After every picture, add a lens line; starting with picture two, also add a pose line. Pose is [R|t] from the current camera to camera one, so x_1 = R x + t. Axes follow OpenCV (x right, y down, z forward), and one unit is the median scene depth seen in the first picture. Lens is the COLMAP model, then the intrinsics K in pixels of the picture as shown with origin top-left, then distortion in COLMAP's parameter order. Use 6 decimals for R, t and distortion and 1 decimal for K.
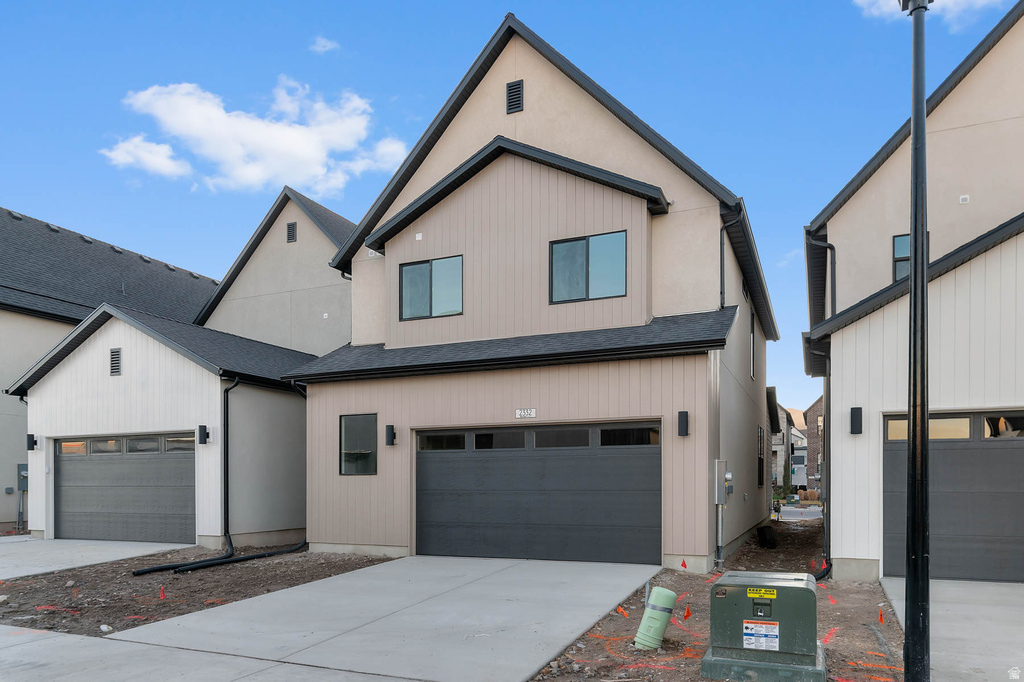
lens RADIAL K [[648.6, 0, 526.2], [0, 648.6, 352.0], [0, 0, 1]] dist [-0.003865, 0.001260]
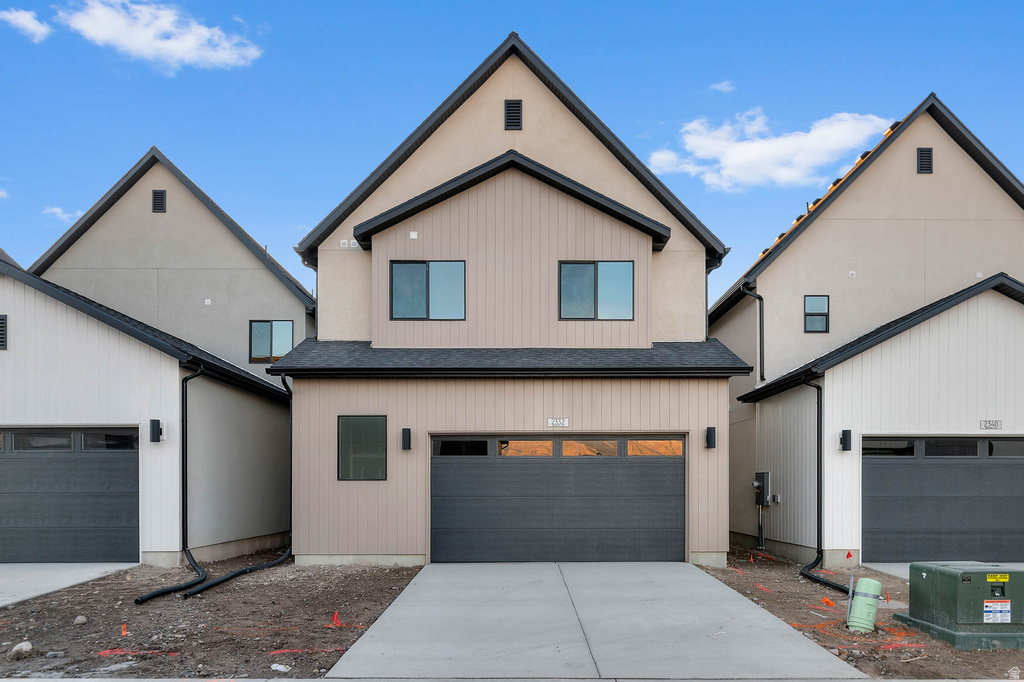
lens RADIAL K [[604.2, 0, 546.7], [0, 604.2, 372.6], [0, 0, 1]] dist [0.002550, 0.001616]
pose [[0.923652, 0.074436, 0.375935, -0.356173], [-0.077667, 0.996958, -0.006577, 0.020078], [-0.375280, -0.023123, 0.926623, 0.097528]]
